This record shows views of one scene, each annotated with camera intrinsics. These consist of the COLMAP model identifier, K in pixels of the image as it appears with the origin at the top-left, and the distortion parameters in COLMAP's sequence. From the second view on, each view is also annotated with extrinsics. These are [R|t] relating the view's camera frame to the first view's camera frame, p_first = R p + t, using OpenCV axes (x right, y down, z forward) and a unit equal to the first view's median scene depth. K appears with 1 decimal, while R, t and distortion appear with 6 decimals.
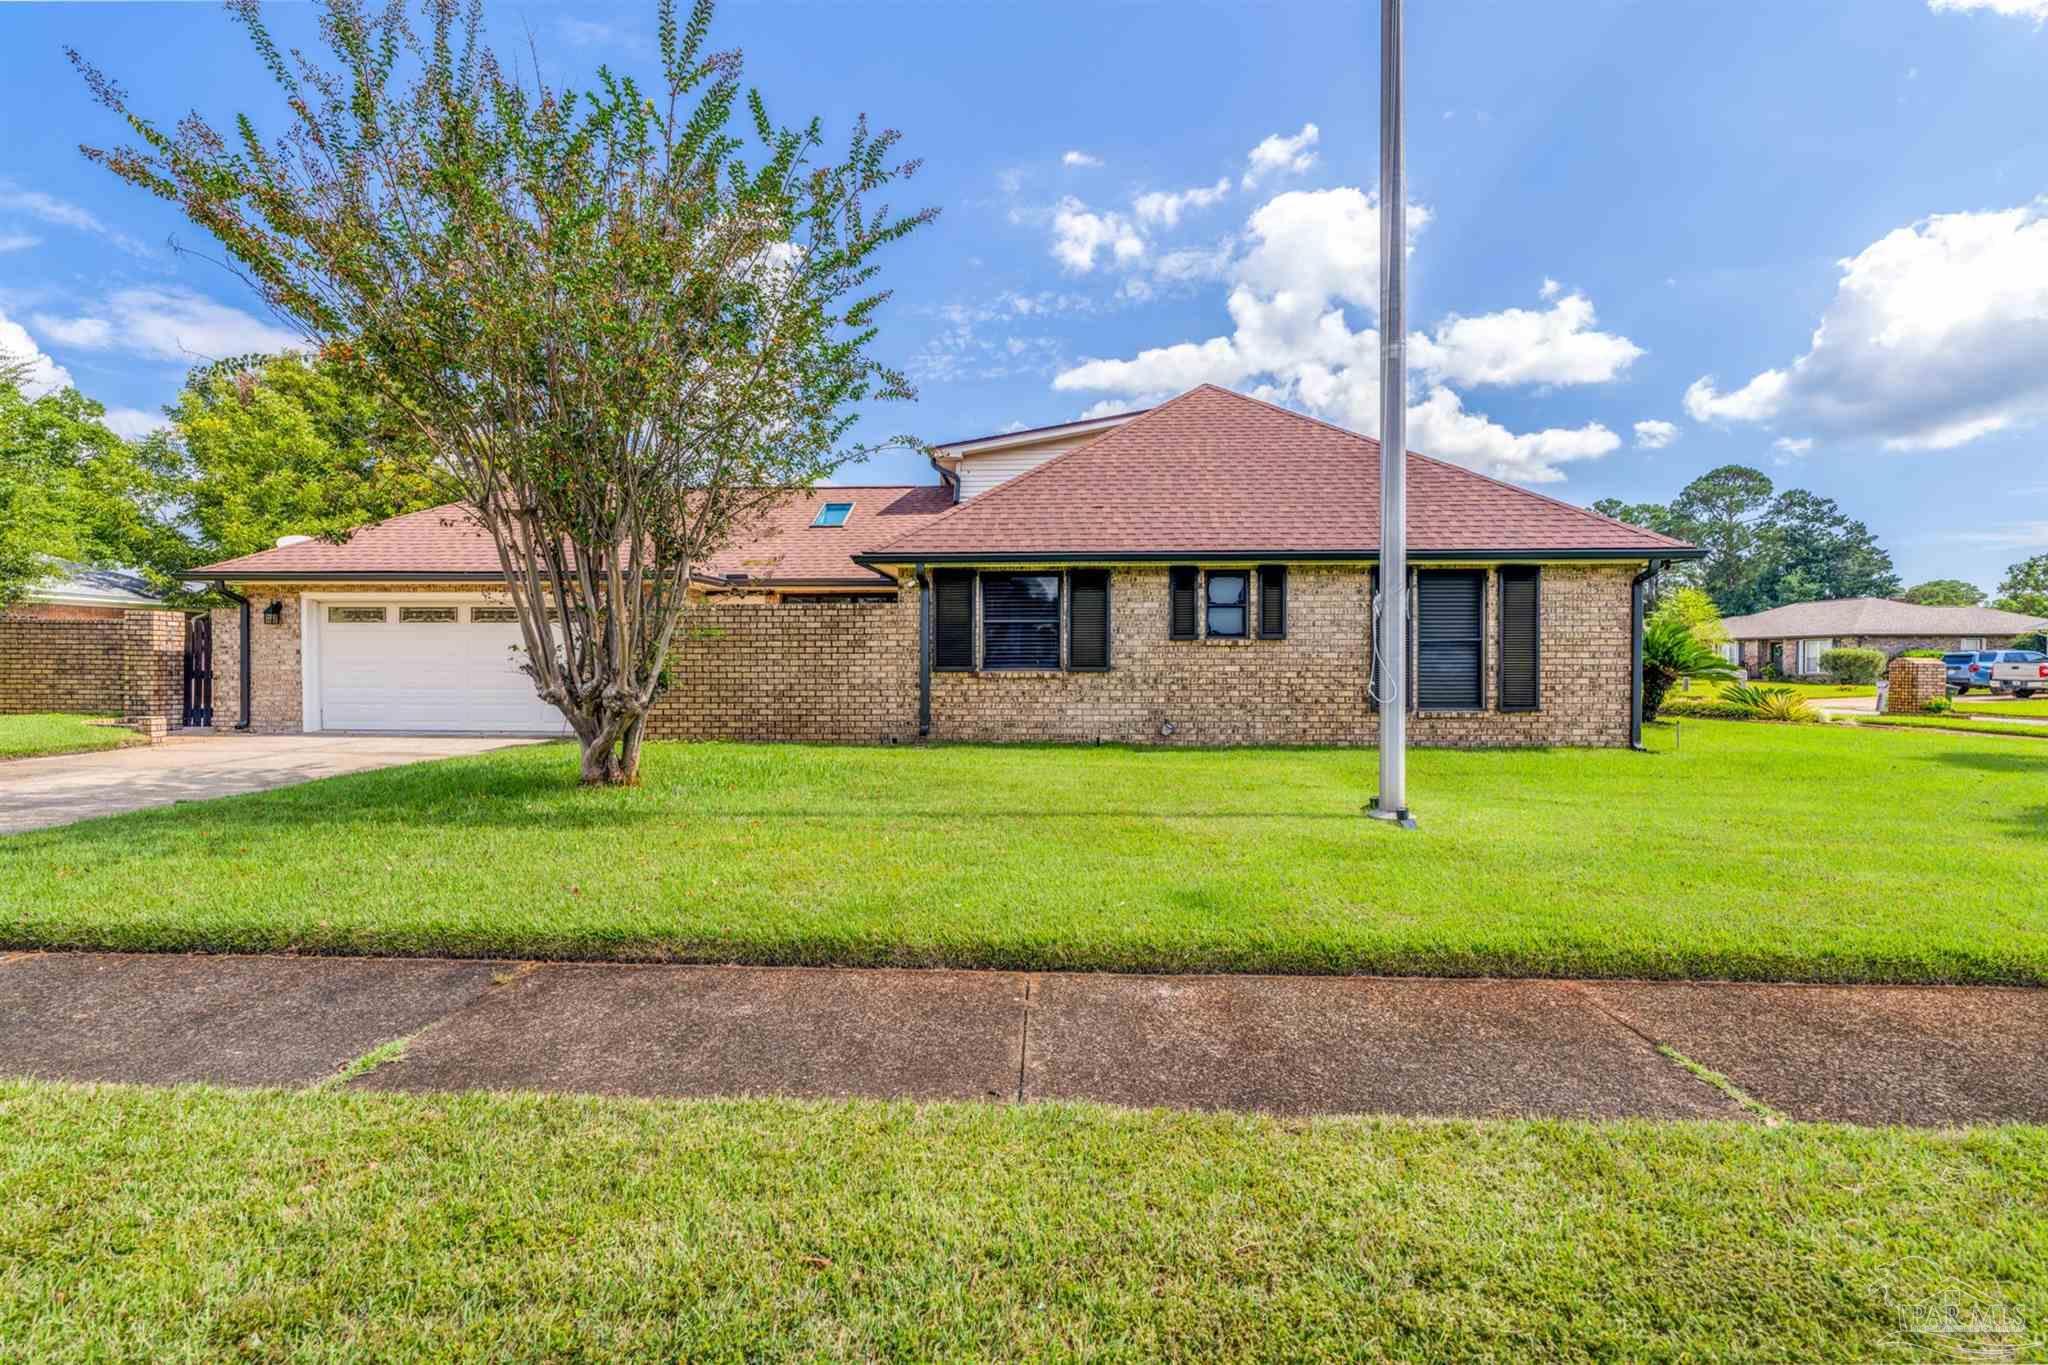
lens RADIAL K [[929.9, 0, 1028.6], [0, 929.9, 672.6], [0, 0, 1]] dist [-0.000284, 0.000979]
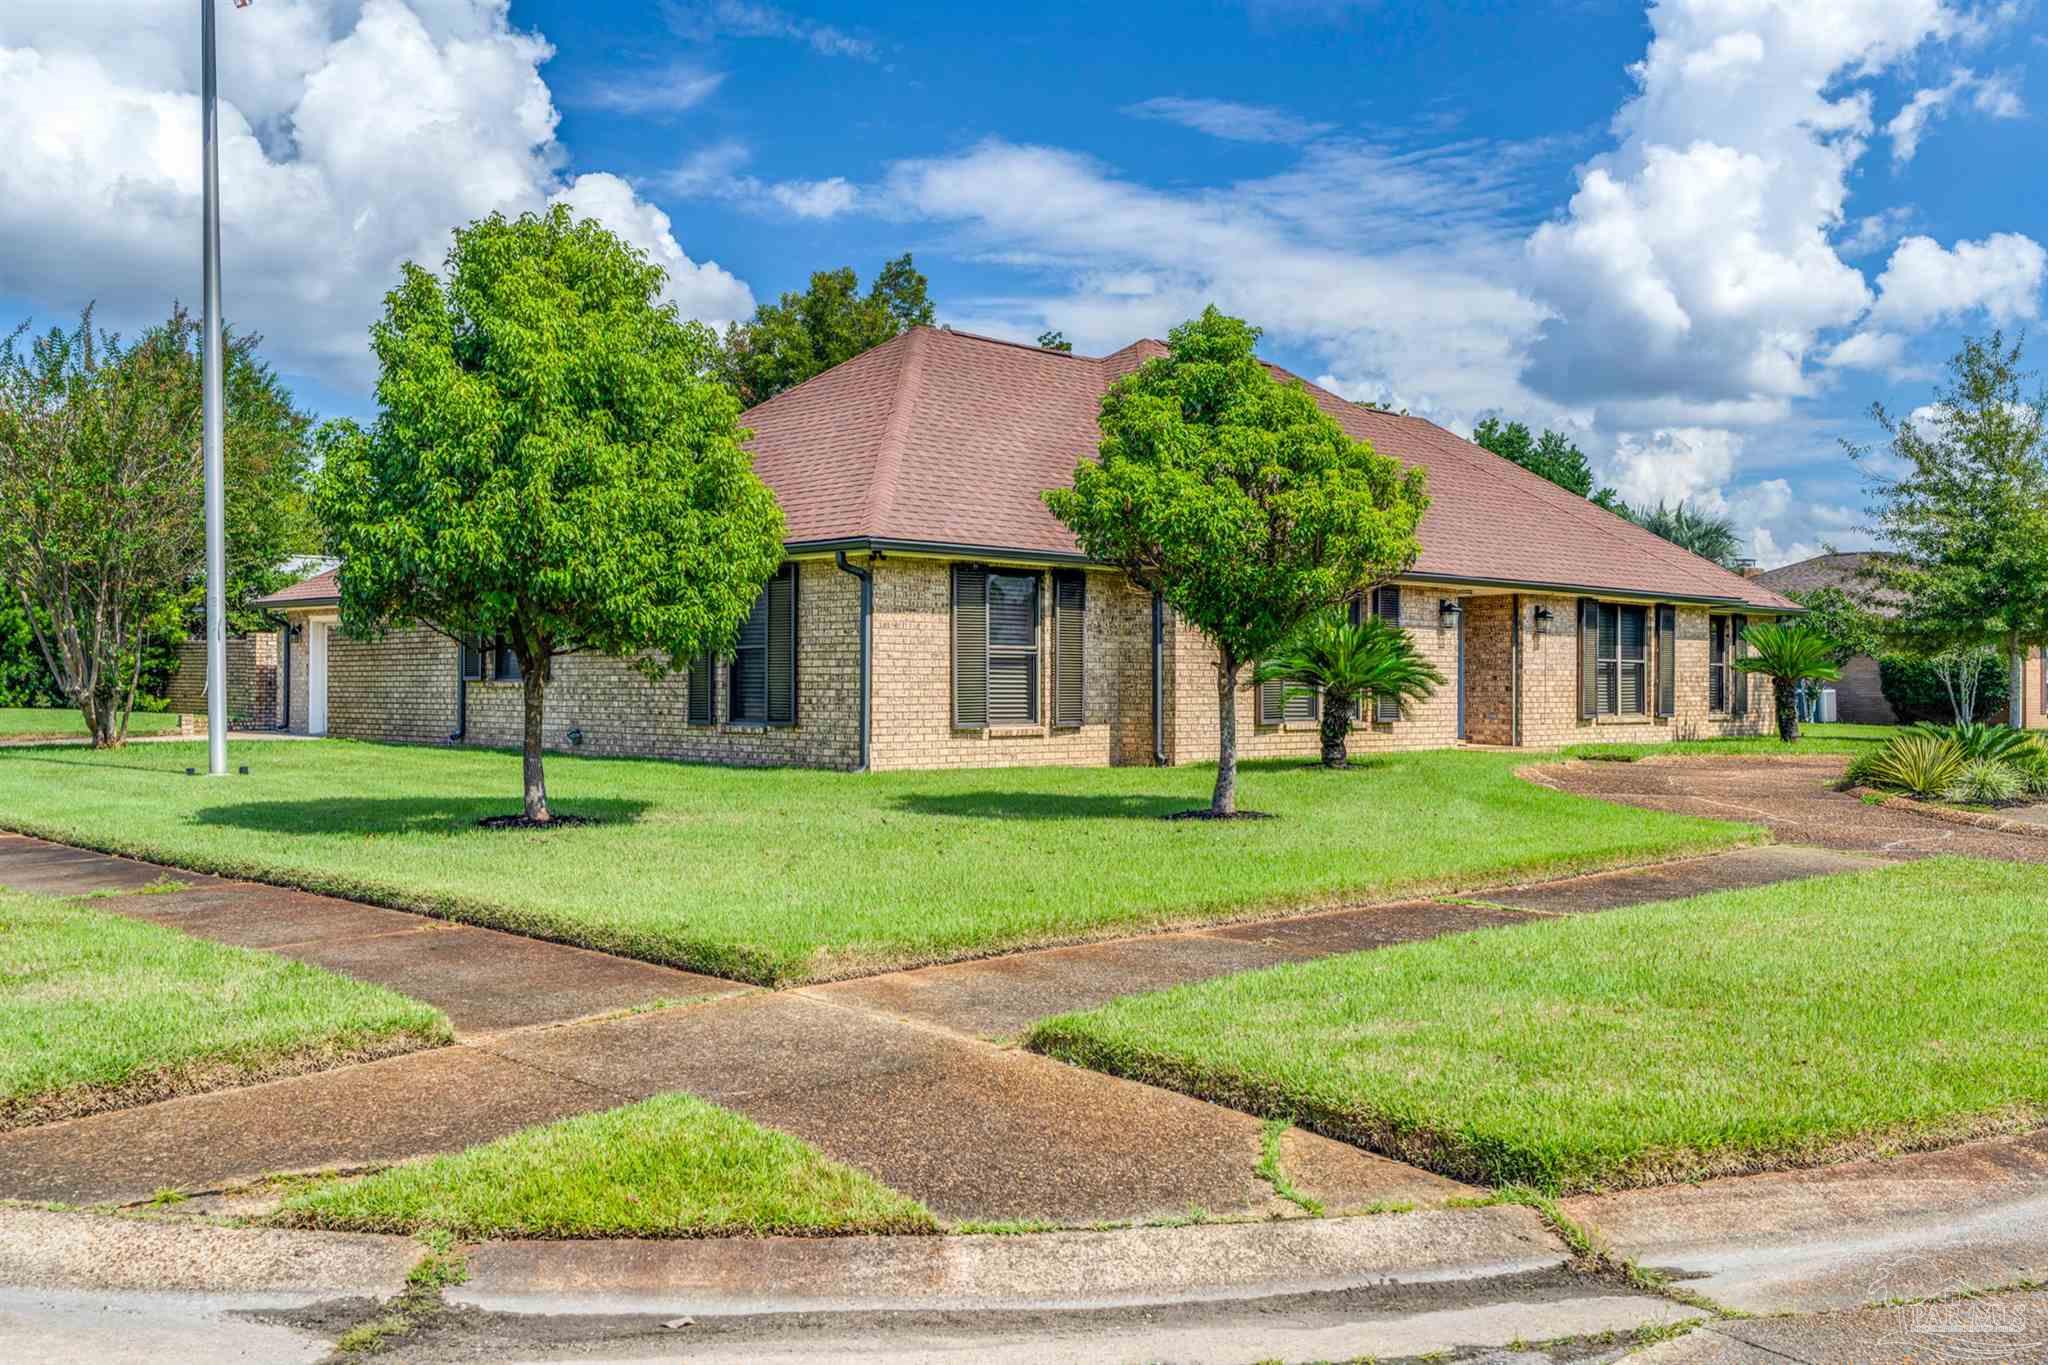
lens RADIAL K [[929.9, 0, 1024.5], [0, 929.9, 676.3], [0, 0, 1]] dist [-0.000284, 0.000979]
pose [[0.949176, -0.001263, -0.314743, 1.022420], [0.000782, 0.999998, -0.001654, -0.004769], [0.314744, 0.001324, 0.949176, 0.230797]]
